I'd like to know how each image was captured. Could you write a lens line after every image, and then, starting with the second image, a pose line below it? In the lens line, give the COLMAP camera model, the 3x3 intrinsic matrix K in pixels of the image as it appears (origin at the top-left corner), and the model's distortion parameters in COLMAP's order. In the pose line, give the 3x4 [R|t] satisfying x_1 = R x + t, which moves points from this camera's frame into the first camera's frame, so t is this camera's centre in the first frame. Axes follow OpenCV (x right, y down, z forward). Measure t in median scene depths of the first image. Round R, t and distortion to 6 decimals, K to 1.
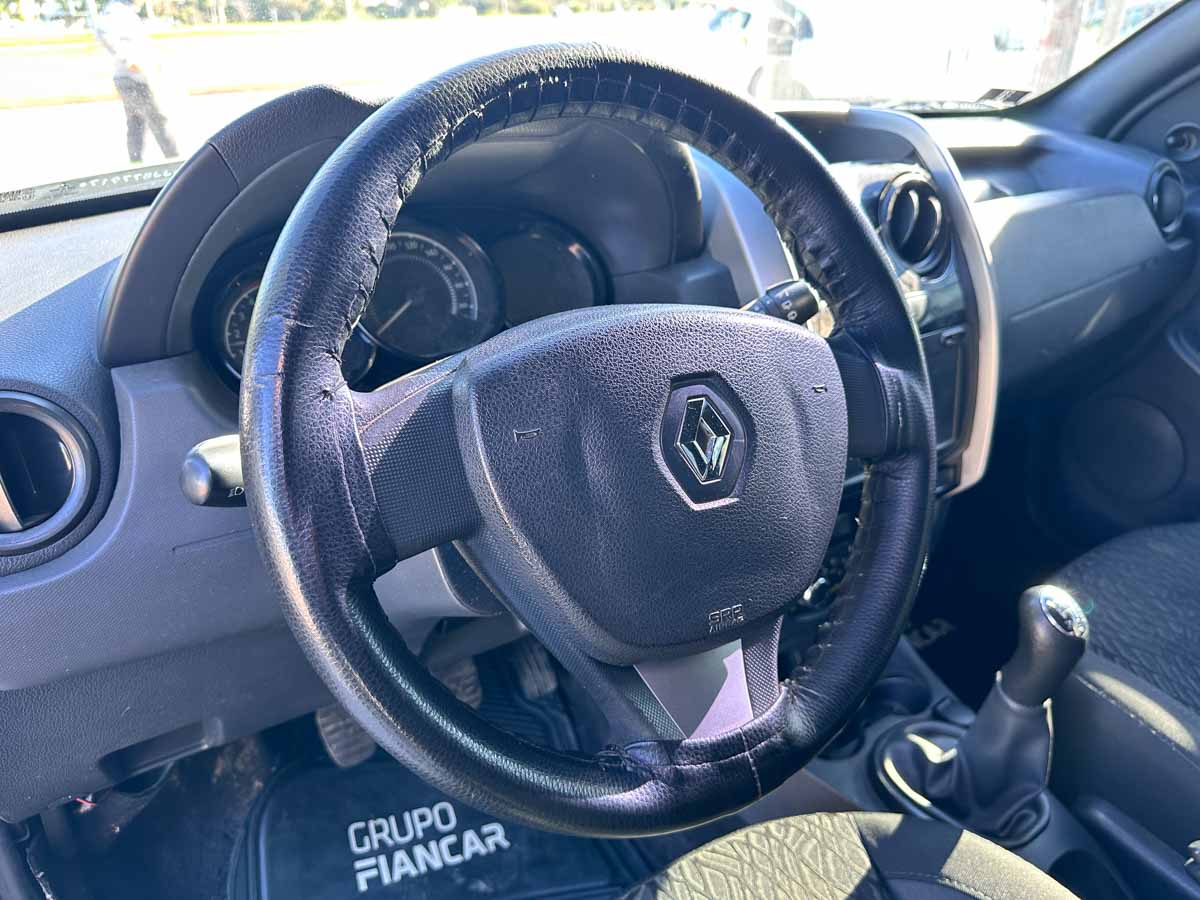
lens RADIAL K [[896.6, 0, 600.0], [0, 896.6, 450.0], [0, 0, 1]] dist [-0.023299, -0.004945]
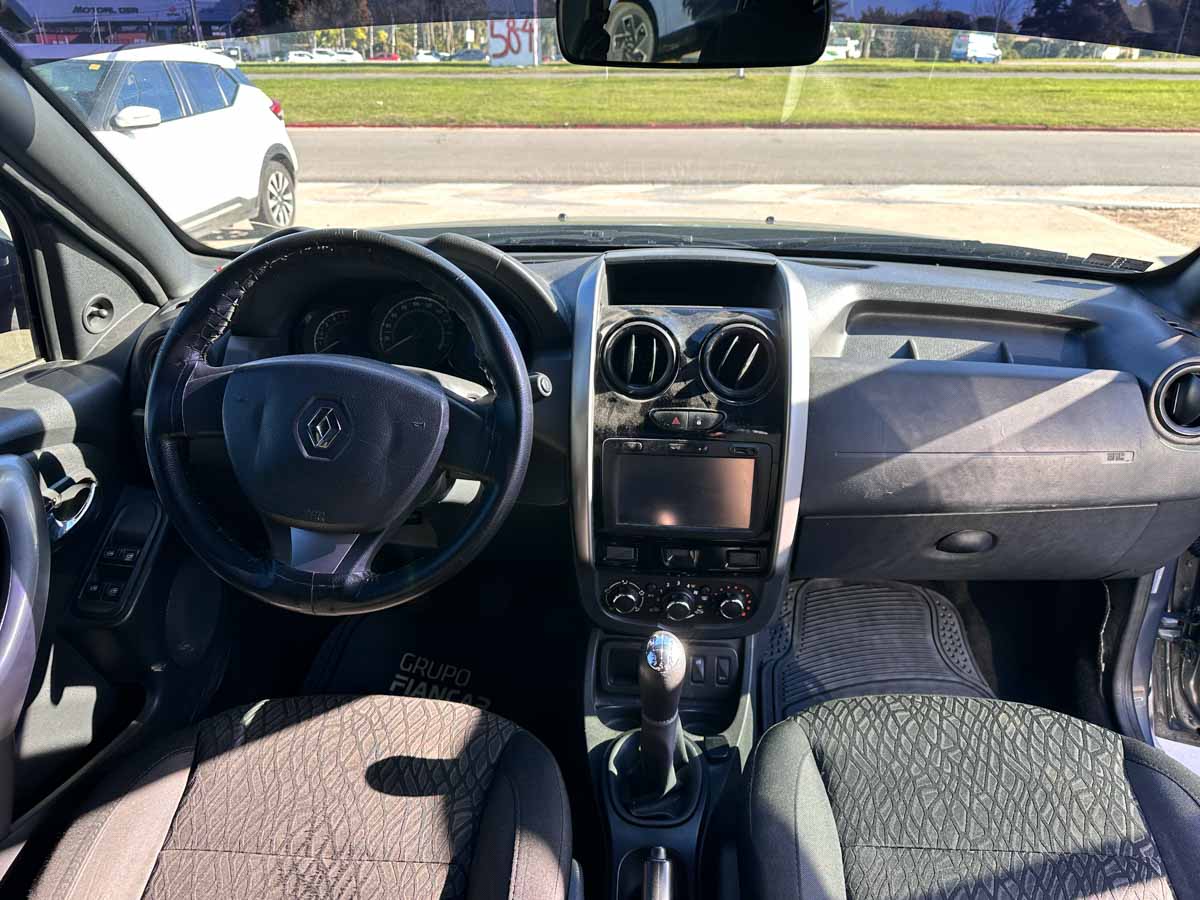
lens RADIAL K [[874.6, 0, 607.8], [0, 874.6, 453.8], [0, 0, 1]] dist [0.041960, -0.053038]
pose [[0.784333, 0.277896, -0.554612, 0.753969], [-0.289143, 0.954760, 0.069490, -0.121032], [0.548833, 0.105858, 0.829202, -0.122195]]
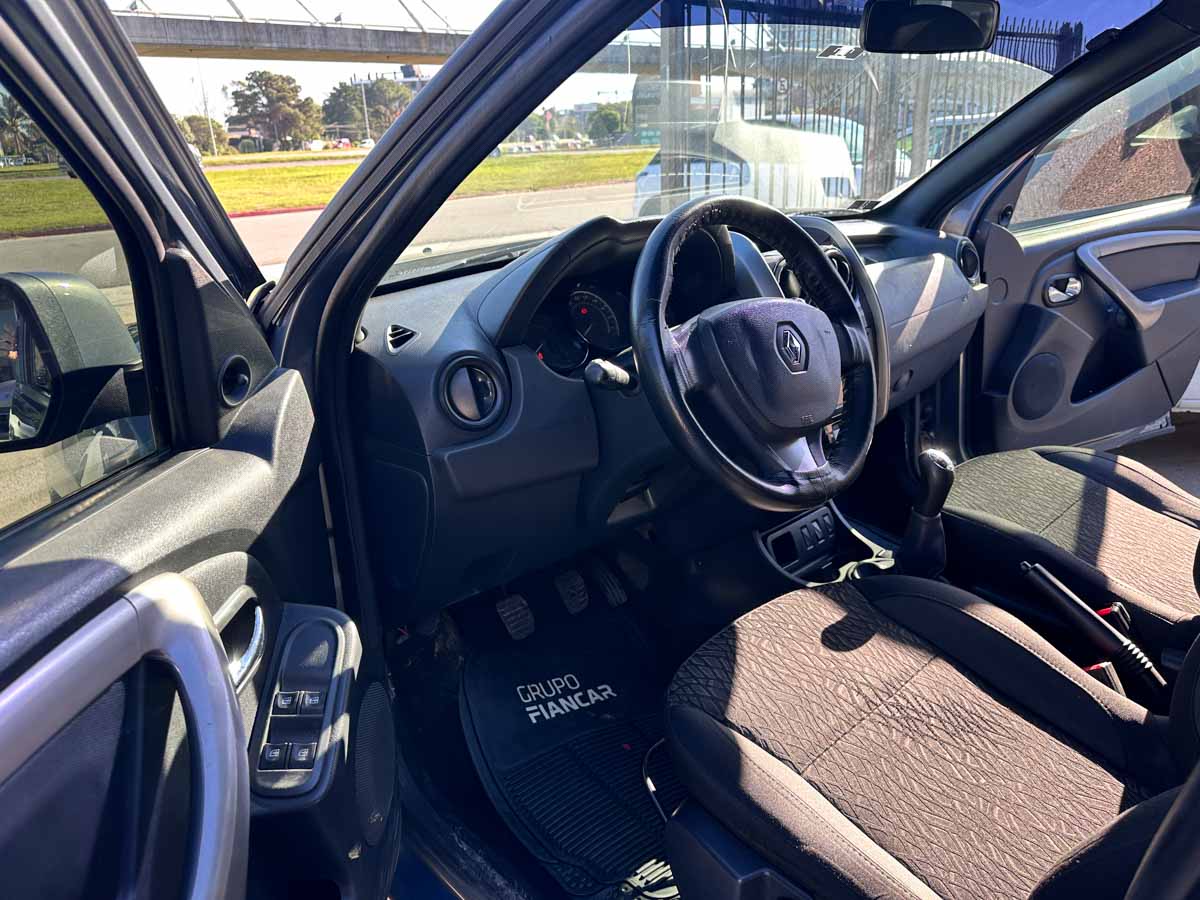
lens RADIAL K [[874.6, 0, 607.8], [0, 874.6, 453.8], [0, 0, 1]] dist [0.041960, -0.053038]
pose [[0.986968, -0.076621, 0.141504, -0.307671], [0.092036, 0.990118, -0.105807, 0.201521], [-0.131999, 0.117452, 0.984267, -0.528026]]
